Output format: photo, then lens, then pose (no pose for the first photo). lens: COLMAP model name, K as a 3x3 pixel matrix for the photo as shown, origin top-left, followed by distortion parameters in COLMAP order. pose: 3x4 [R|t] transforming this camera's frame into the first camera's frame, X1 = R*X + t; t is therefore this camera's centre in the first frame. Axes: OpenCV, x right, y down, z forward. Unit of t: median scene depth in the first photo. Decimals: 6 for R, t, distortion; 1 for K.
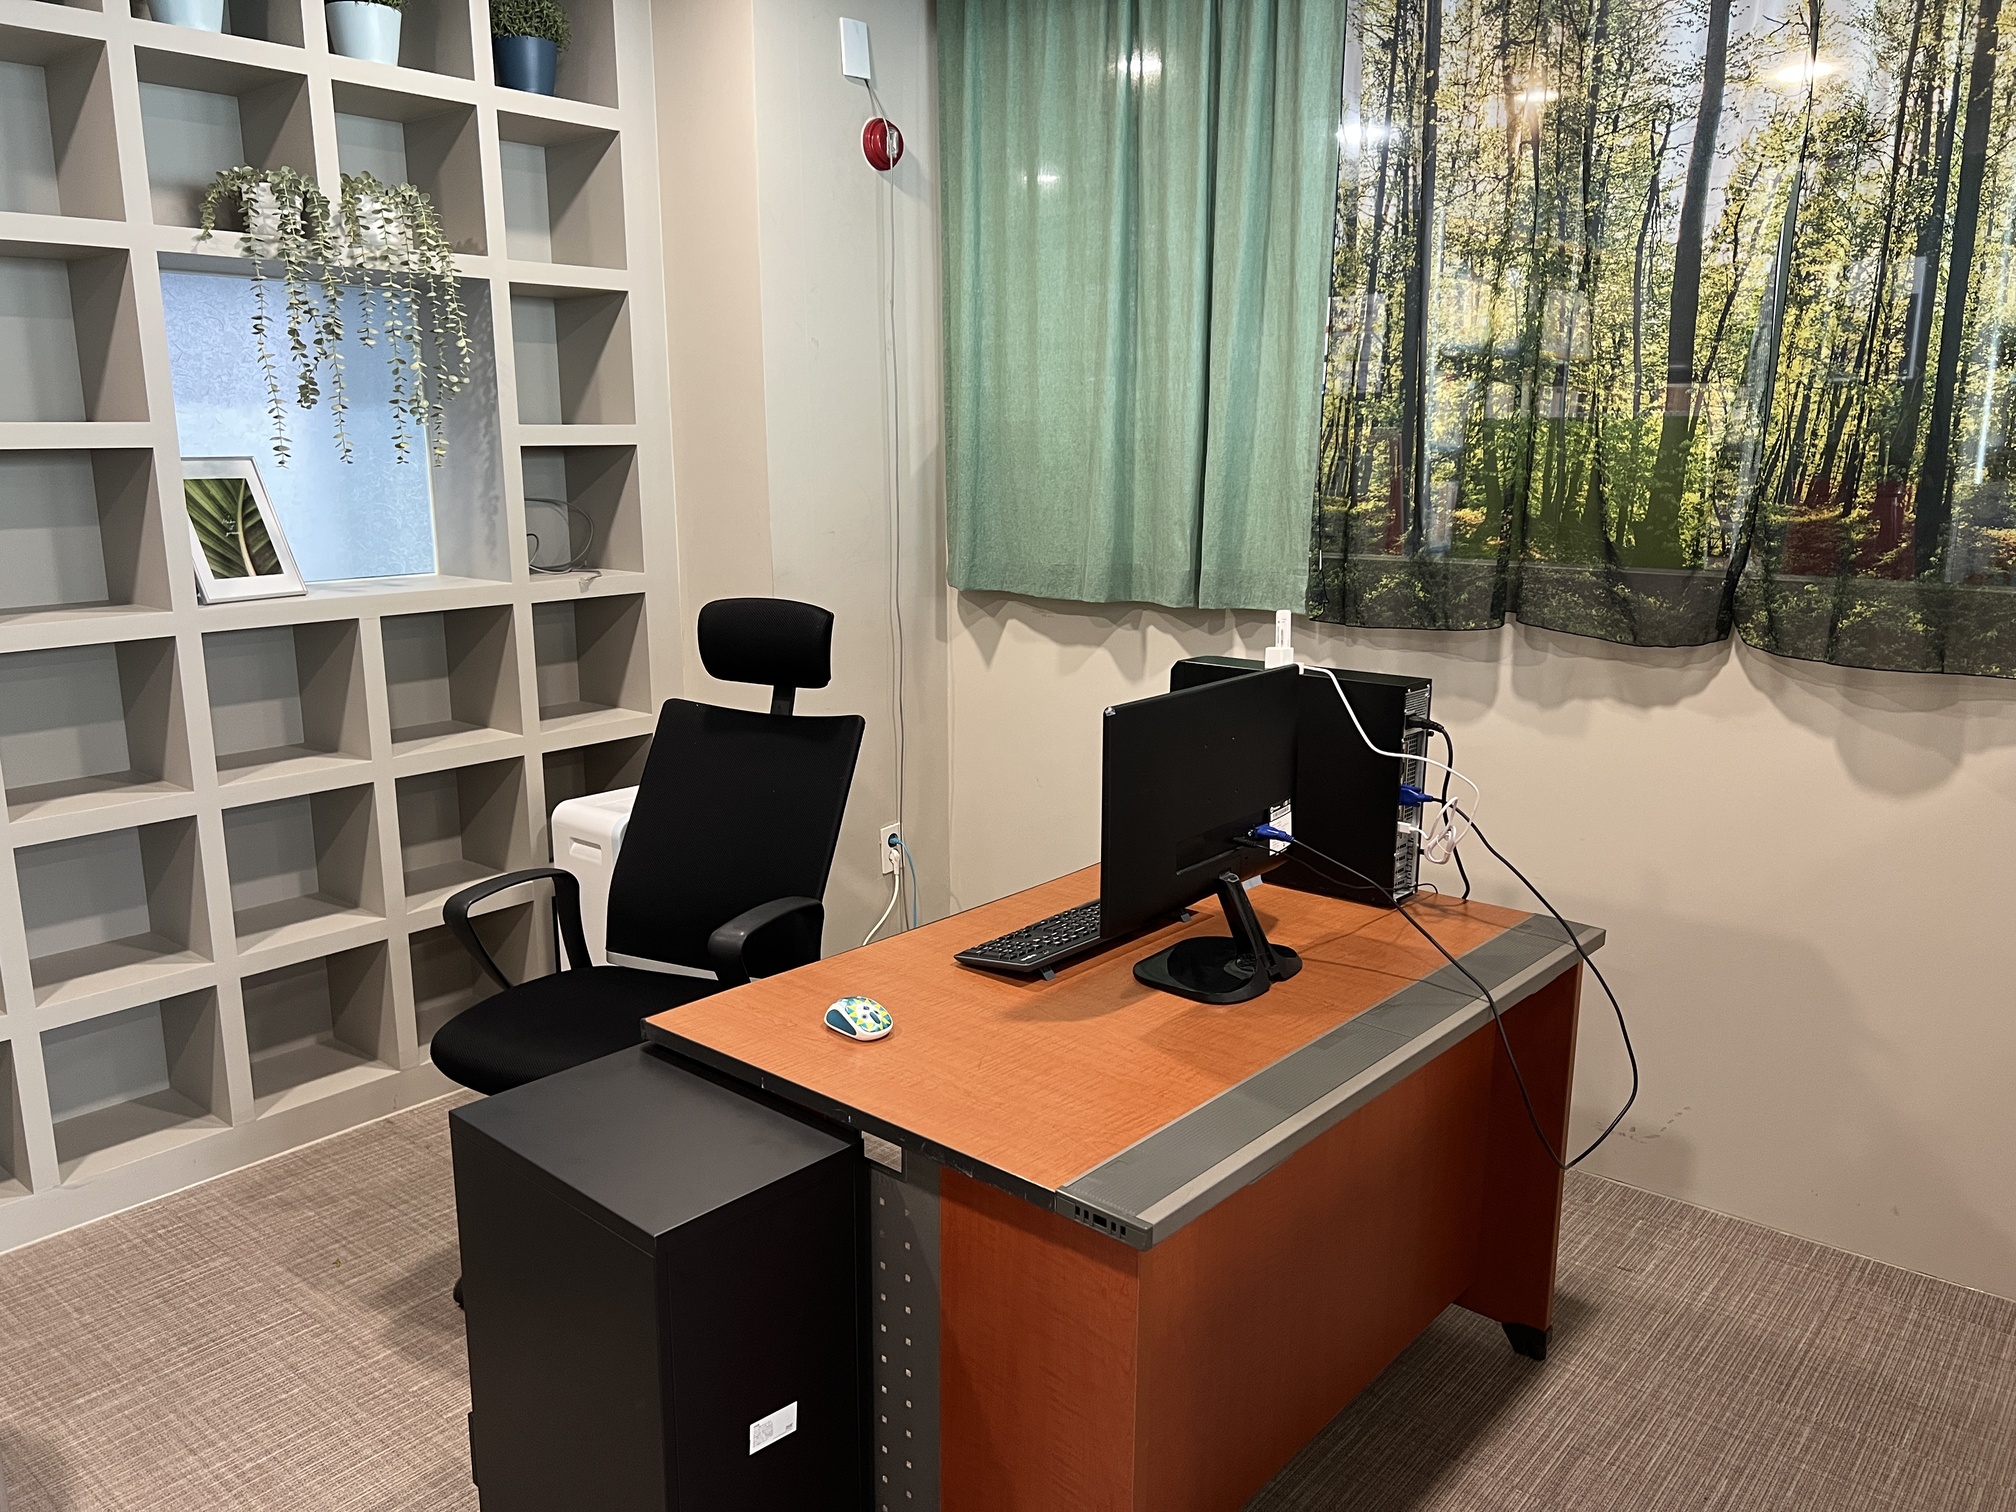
lens RADIAL K [[1500.3, 0, 1008.8], [0, 1500.3, 751.0], [0, 0, 1]] dist [0.064782, -0.073960]
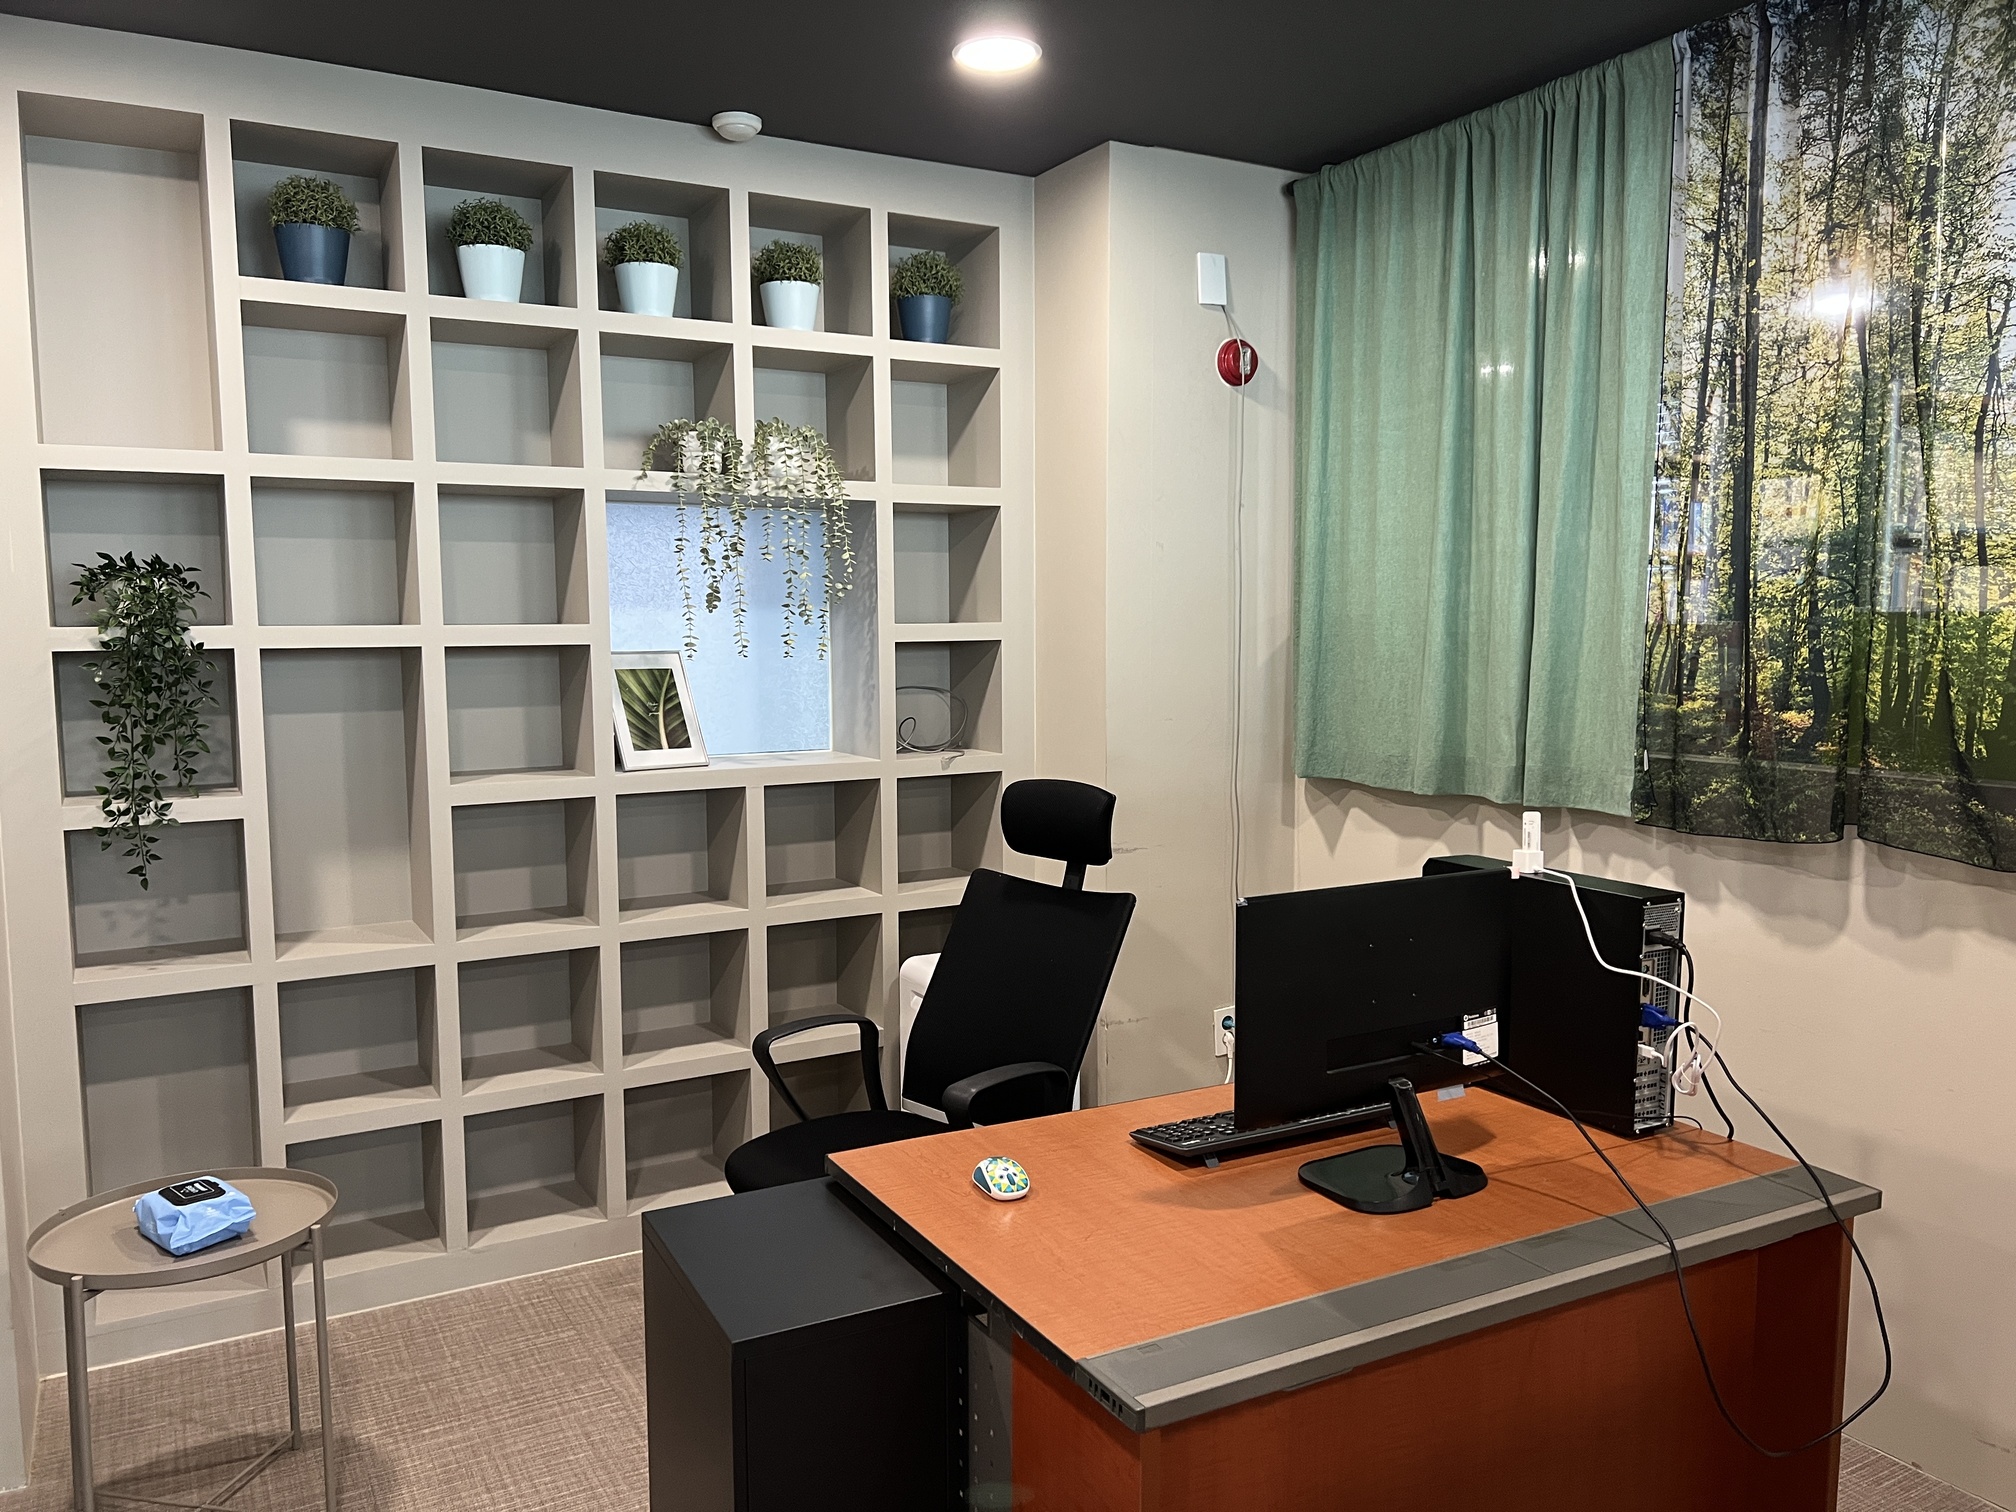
lens RADIAL K [[1500.3, 0, 1005.2], [0, 1500.3, 759.6], [0, 0, 1]] dist [0.064782, -0.073960]
pose [[0.938752, 0.029068, -0.343365, 0.166456], [-0.067184, 0.992753, -0.099635, -0.006612], [0.337980, 0.116601, 0.933902, -0.019790]]
